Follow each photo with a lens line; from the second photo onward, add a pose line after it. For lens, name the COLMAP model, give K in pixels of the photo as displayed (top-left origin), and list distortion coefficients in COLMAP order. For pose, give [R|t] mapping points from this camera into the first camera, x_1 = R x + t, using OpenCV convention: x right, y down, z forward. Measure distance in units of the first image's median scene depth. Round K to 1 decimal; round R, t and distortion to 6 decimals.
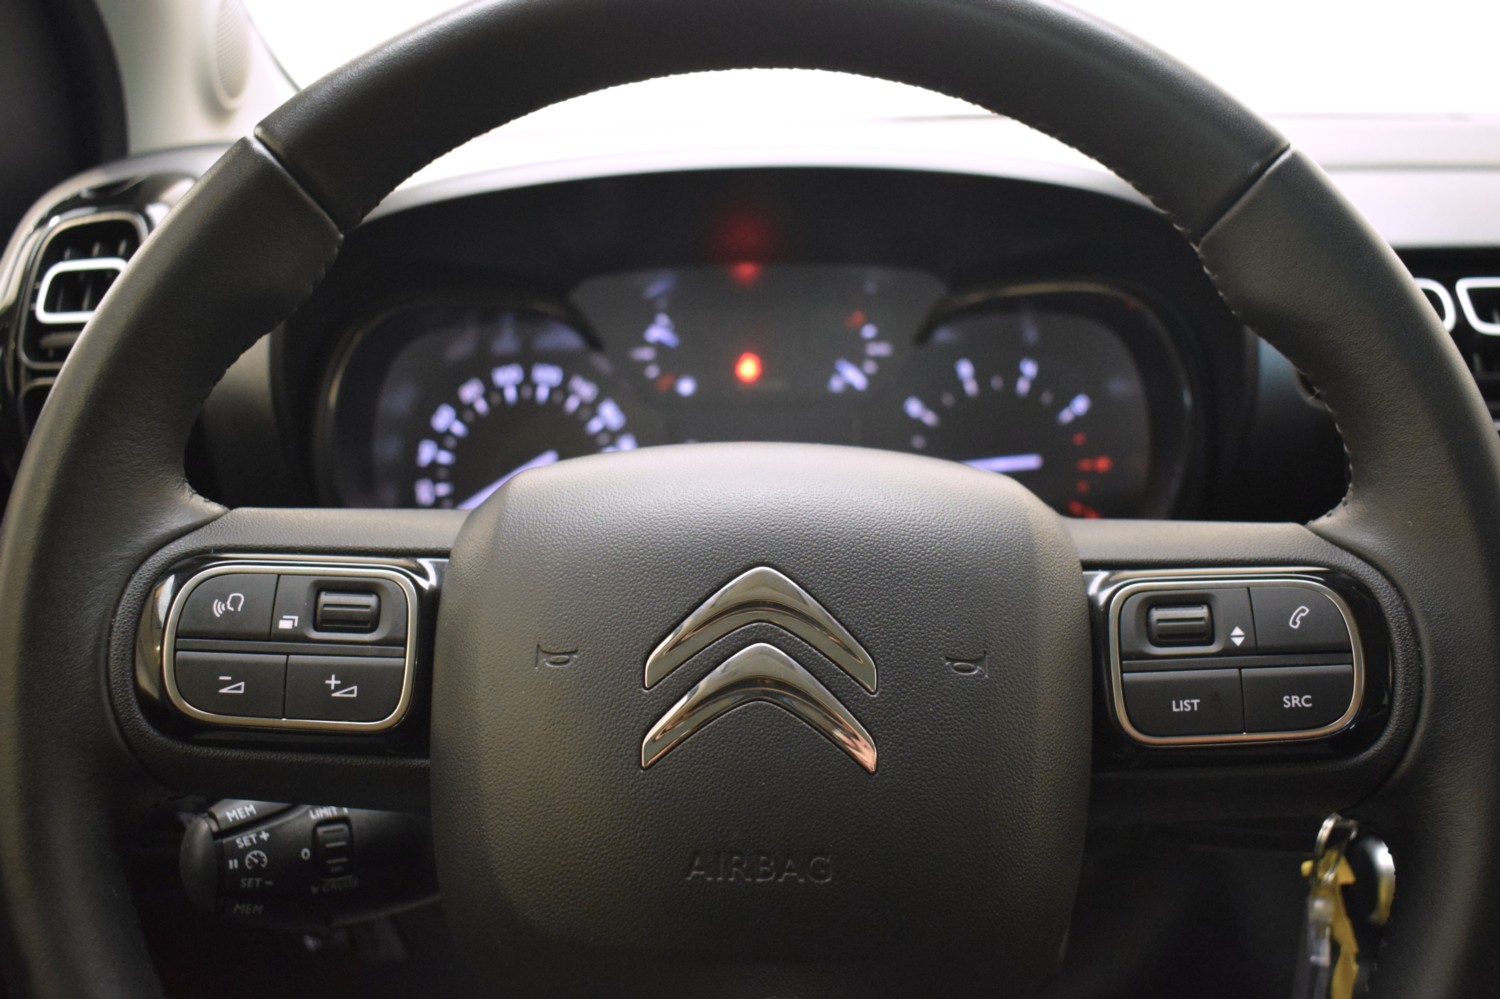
lens RADIAL K [[1374.9, 0, 772.4], [0, 1374.9, 505.6], [0, 0, 1]] dist [-0.083429, 0.024191]
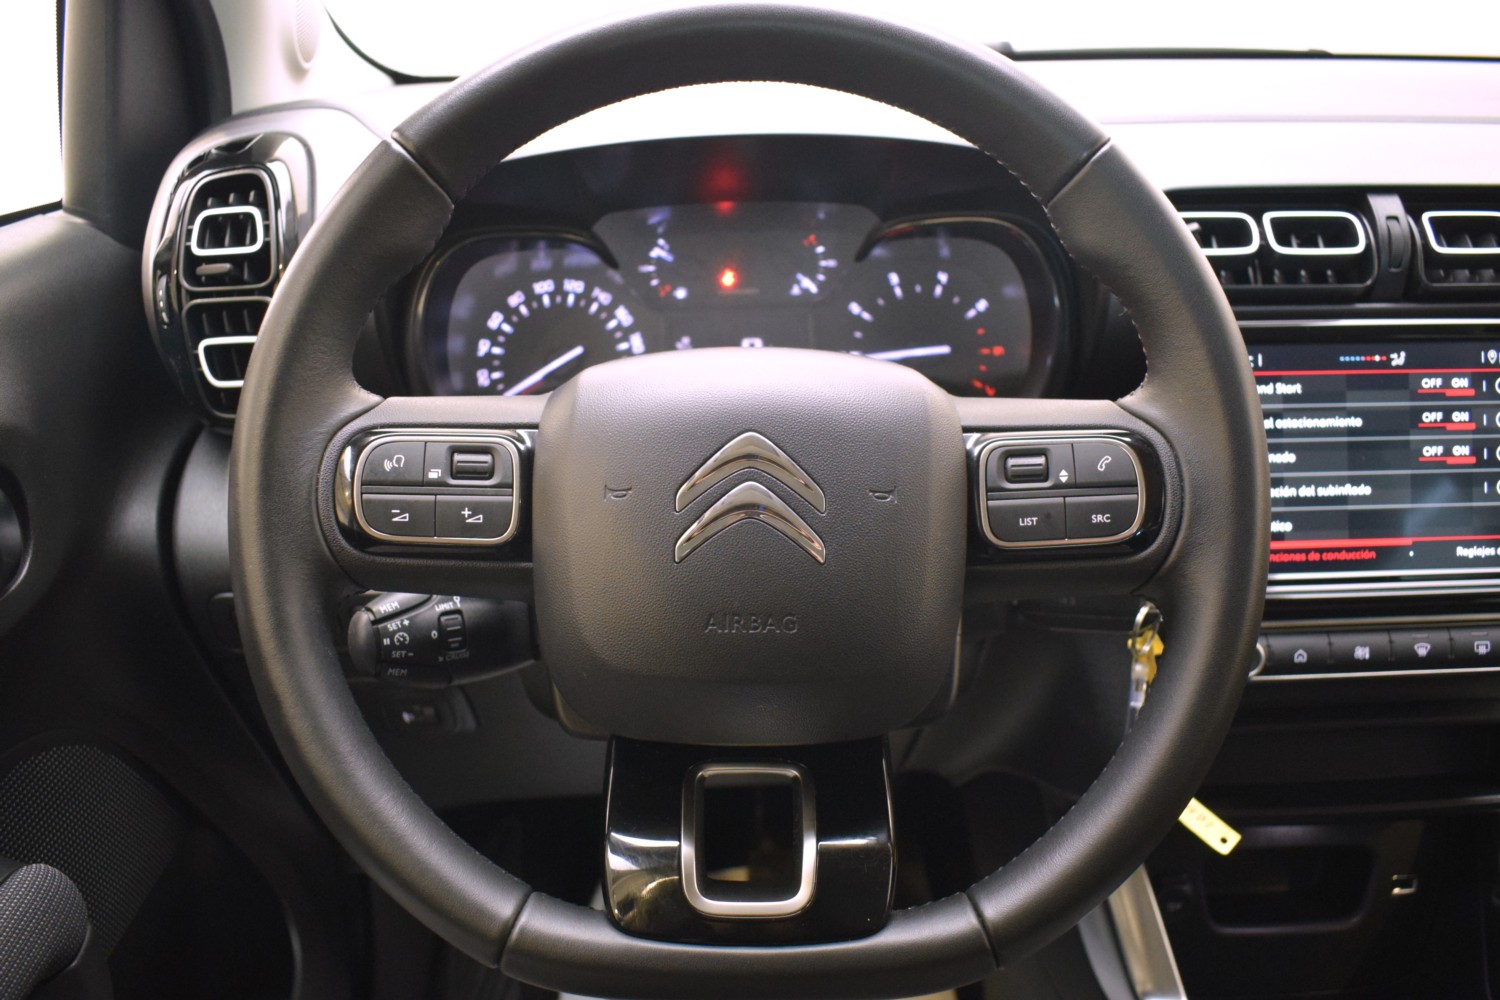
lens RADIAL K [[1206.5, 0, 746.7], [0, 1206.5, 544.2], [0, 0, 1]] dist [-0.088263, 0.008385]
pose [[0.999914, -0.011269, 0.006732, -0.016992], [0.010220, 0.990178, 0.139438, -0.015226], [-0.008237, -0.139357, 0.990208, -0.268776]]
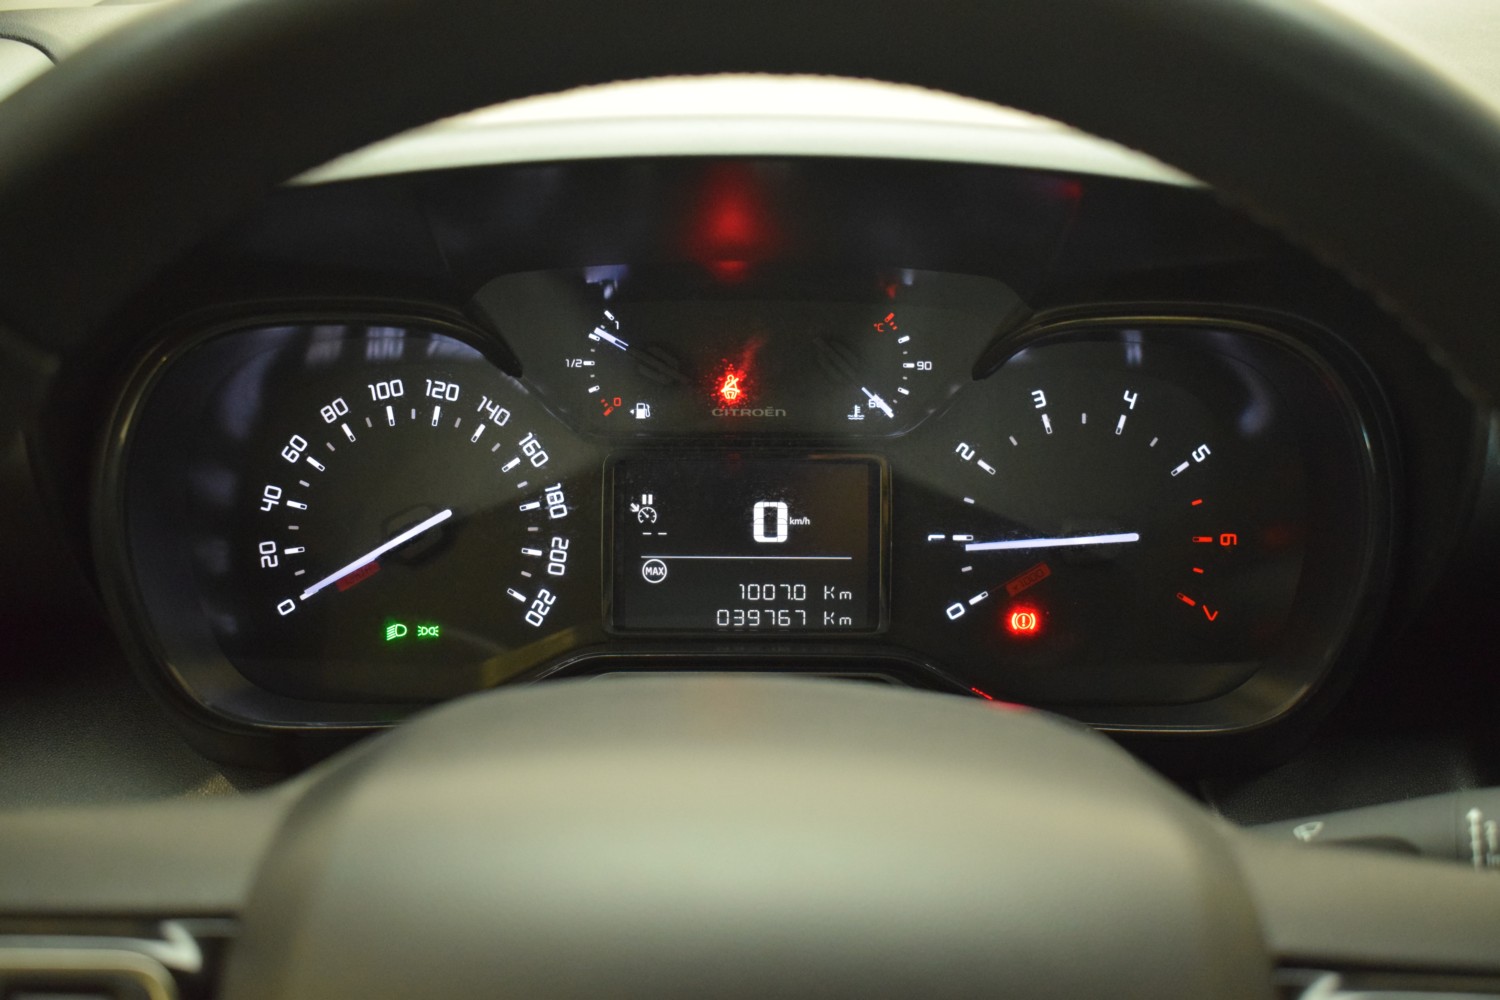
lens RADIAL K [[1620.8, 0, 754.7], [0, 1620.8, 497.4], [0, 0, 1]] dist [-0.070291, 0.000000]
pose [[0.999655, 0.025100, 0.007715, -0.016824], [-0.025704, 0.995415, 0.092128, -0.197025], [-0.005367, -0.092295, 0.995717, 0.282355]]
